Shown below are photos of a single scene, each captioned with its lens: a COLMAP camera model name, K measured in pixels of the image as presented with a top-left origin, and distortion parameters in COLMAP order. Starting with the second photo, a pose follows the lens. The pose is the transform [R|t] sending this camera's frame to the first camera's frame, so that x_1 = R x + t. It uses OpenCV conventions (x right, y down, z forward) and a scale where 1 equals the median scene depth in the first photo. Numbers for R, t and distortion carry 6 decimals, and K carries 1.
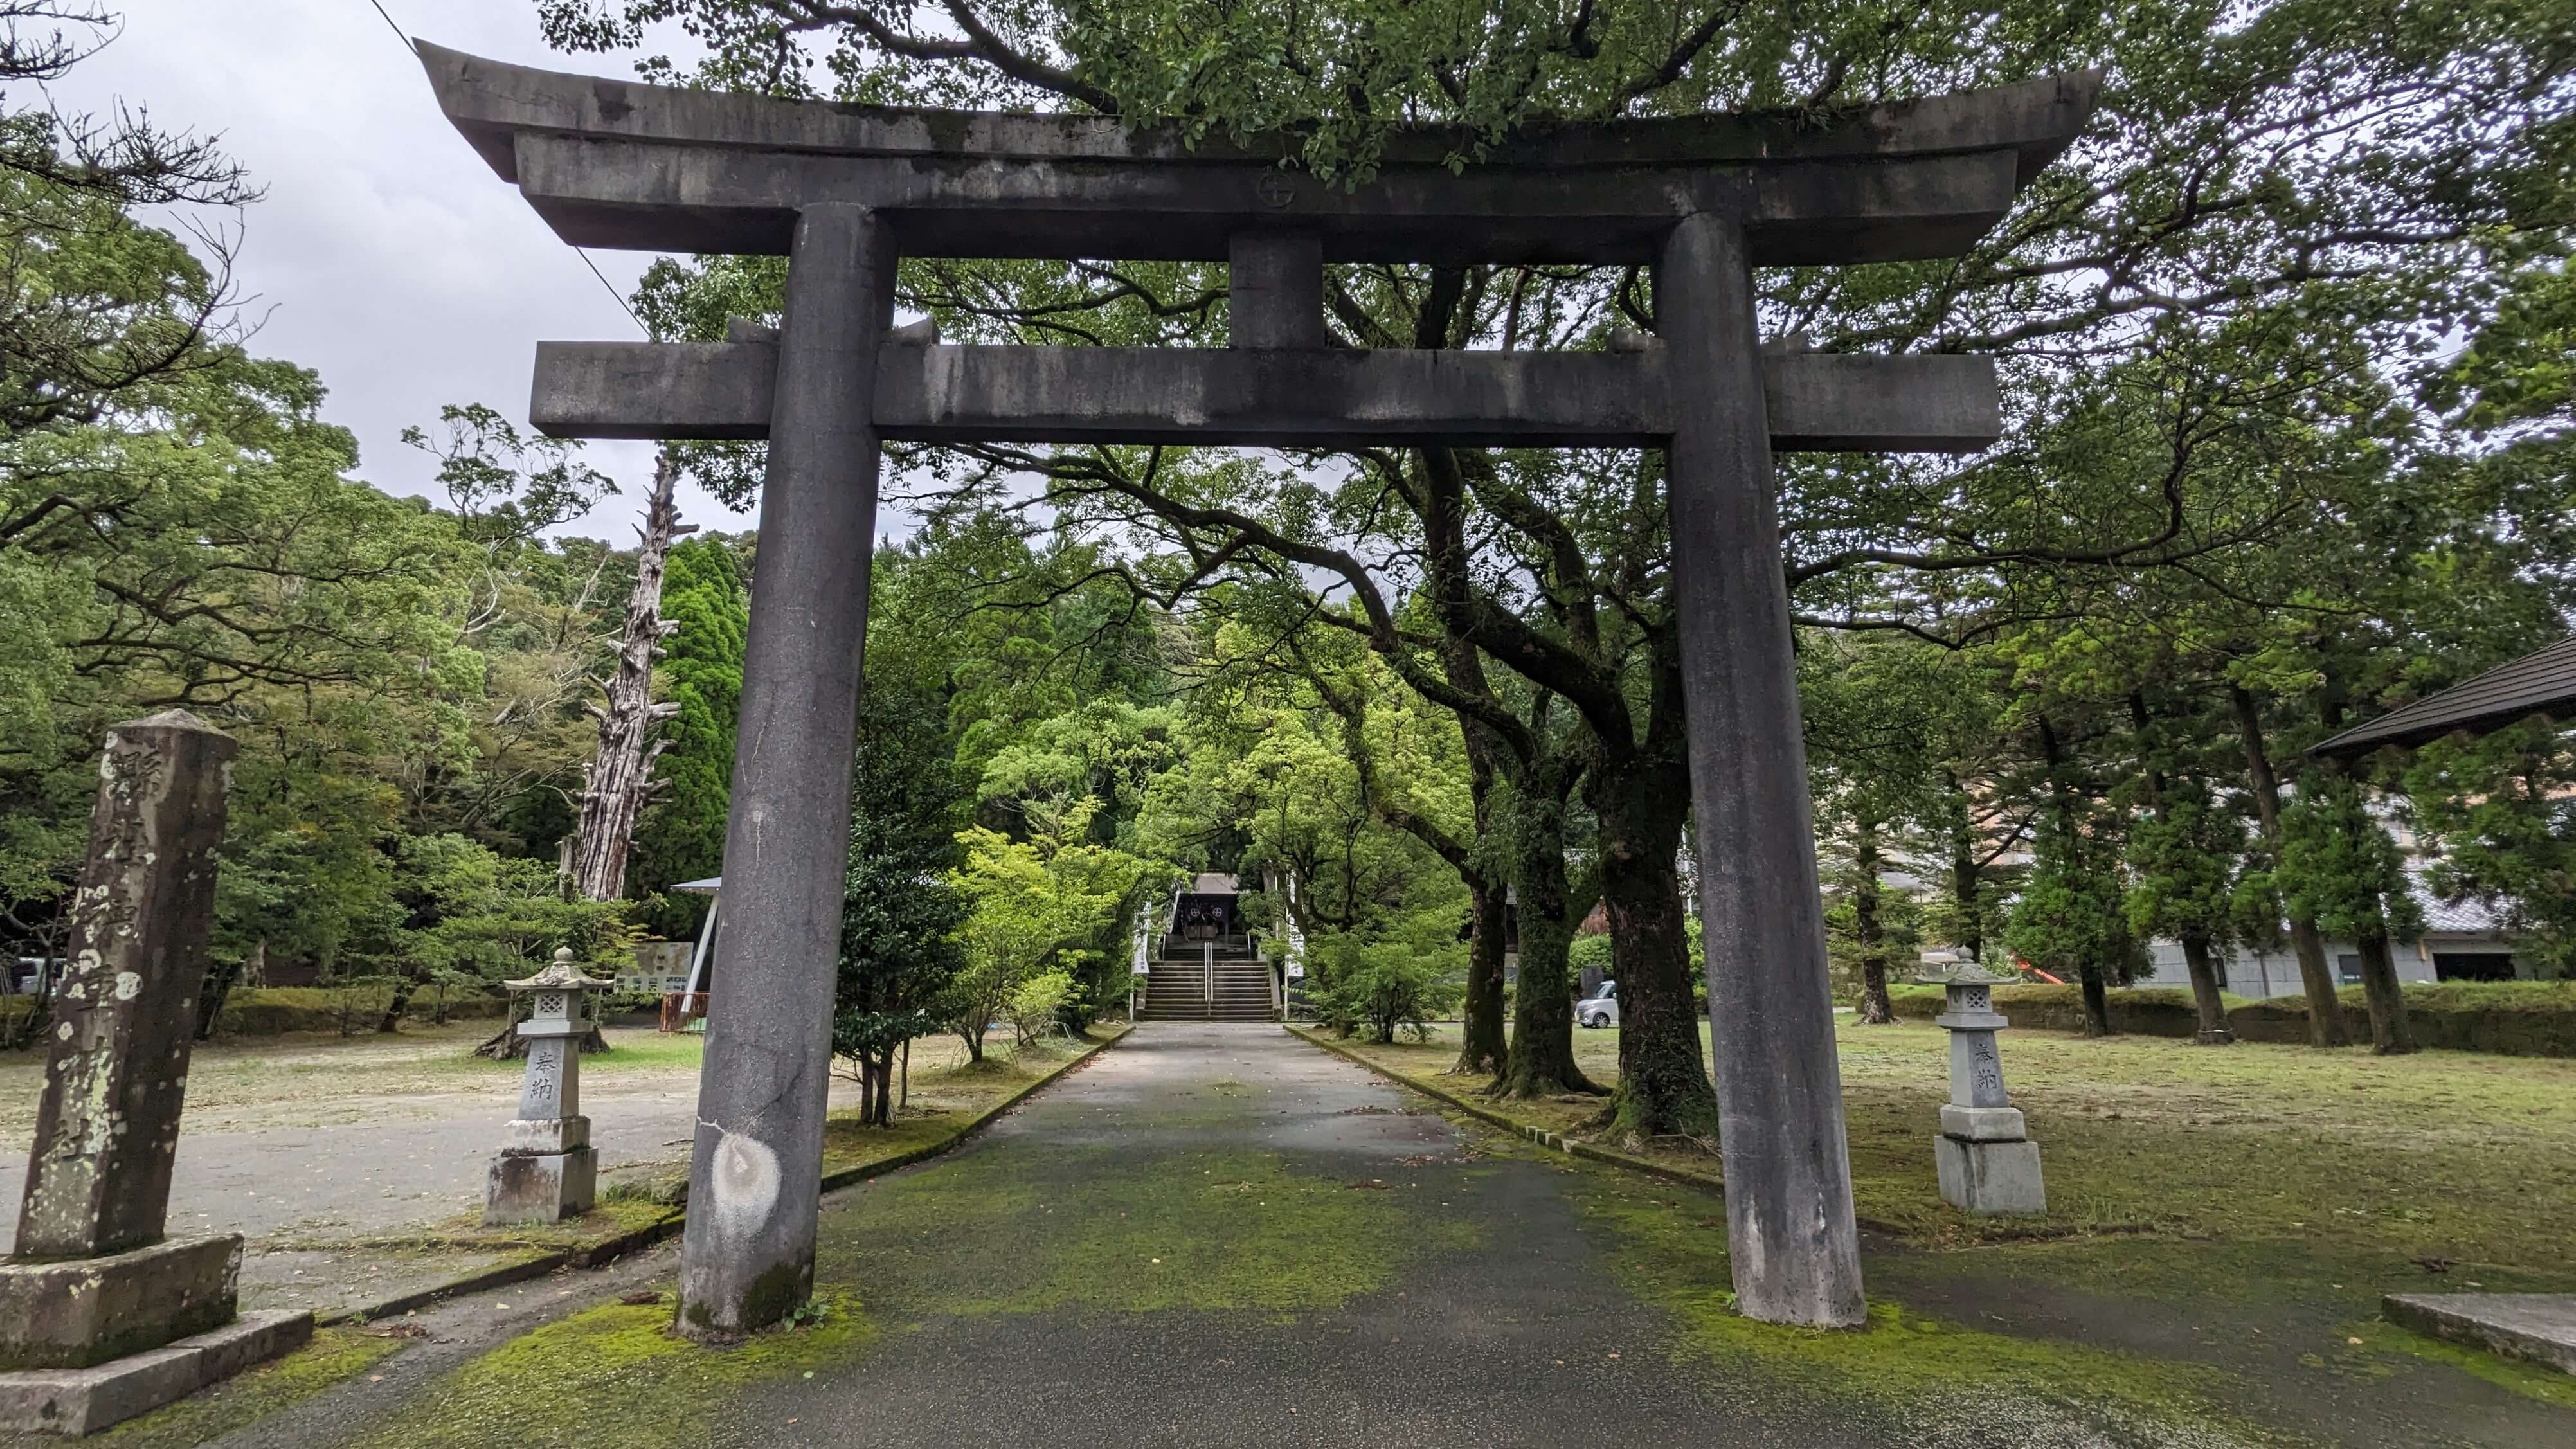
lens RADIAL K [[1240.1, 0, 1290.1], [0, 1240.1, 733.1], [0, 0, 1]] dist [0.000658, -0.000065]
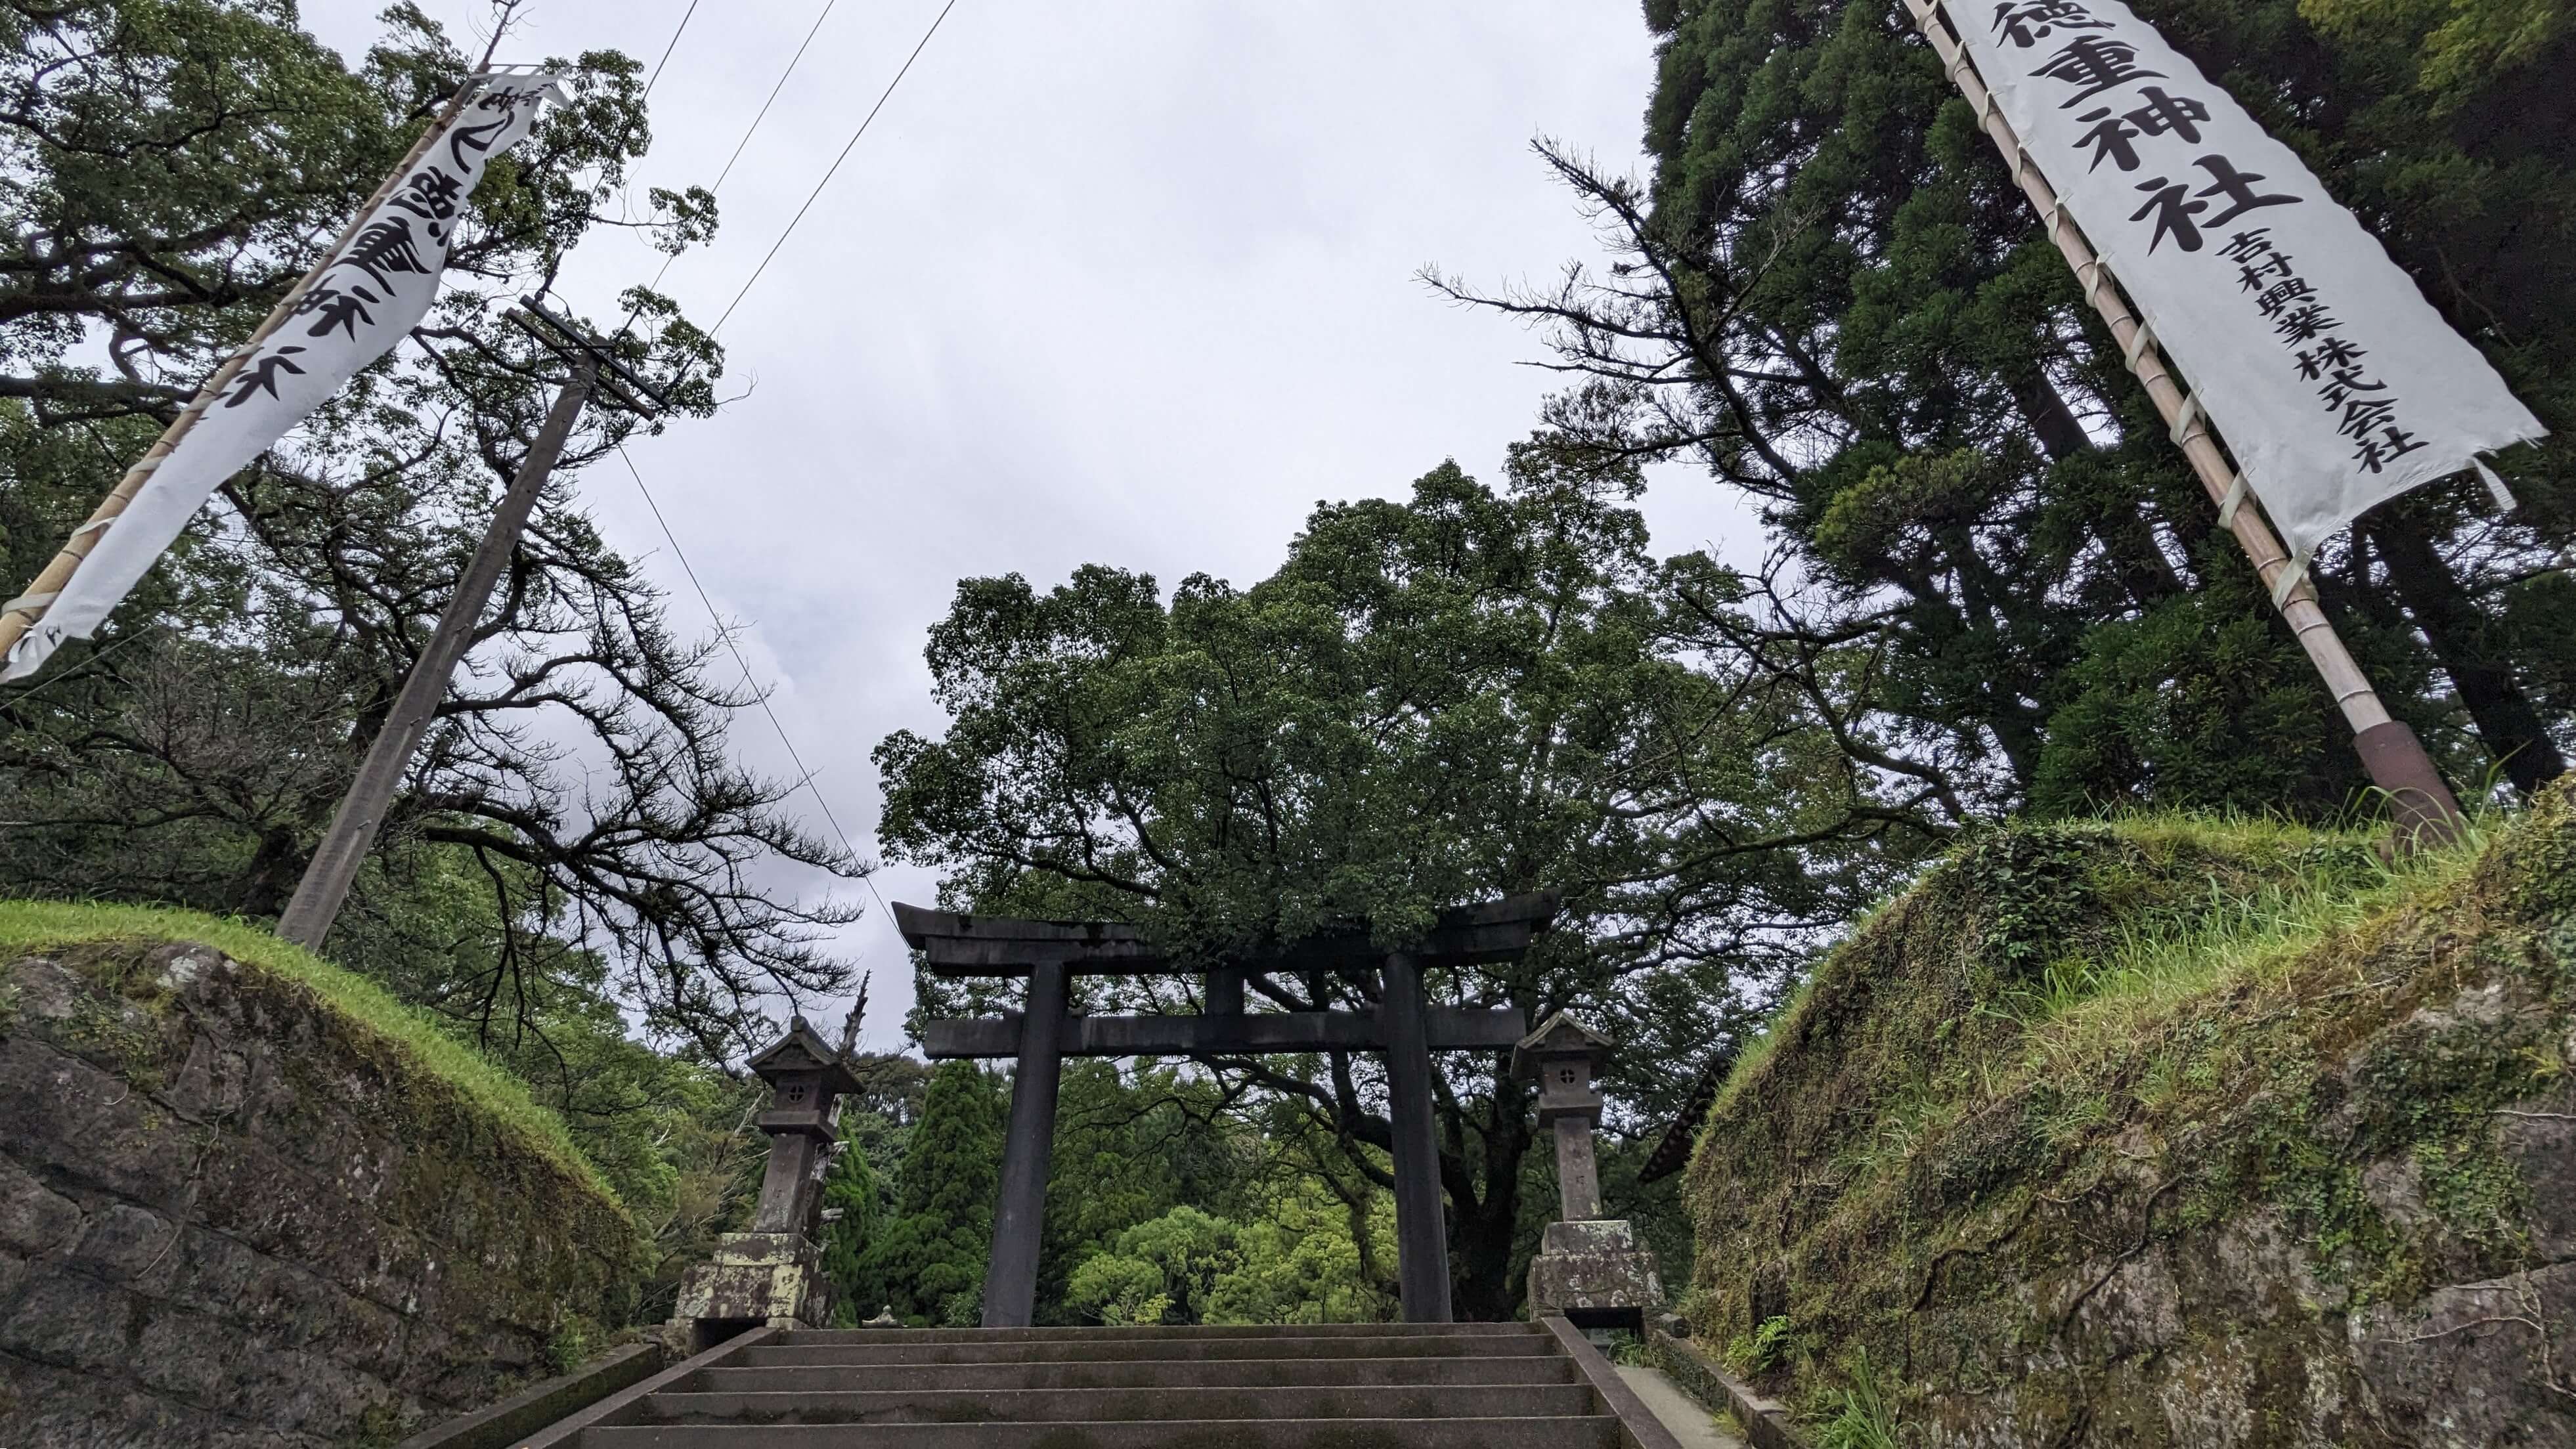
lens RADIAL K [[1152.4, 0, 1287.4], [0, 1152.4, 823.7], [0, 0, 1]] dist [0.000143, -0.000010]
pose [[0.997790, -0.030668, -0.058952, 0.035982], [0.008214, 0.937253, -0.348554, 0.018033], [0.065943, 0.347299, 0.935433, -0.171964]]
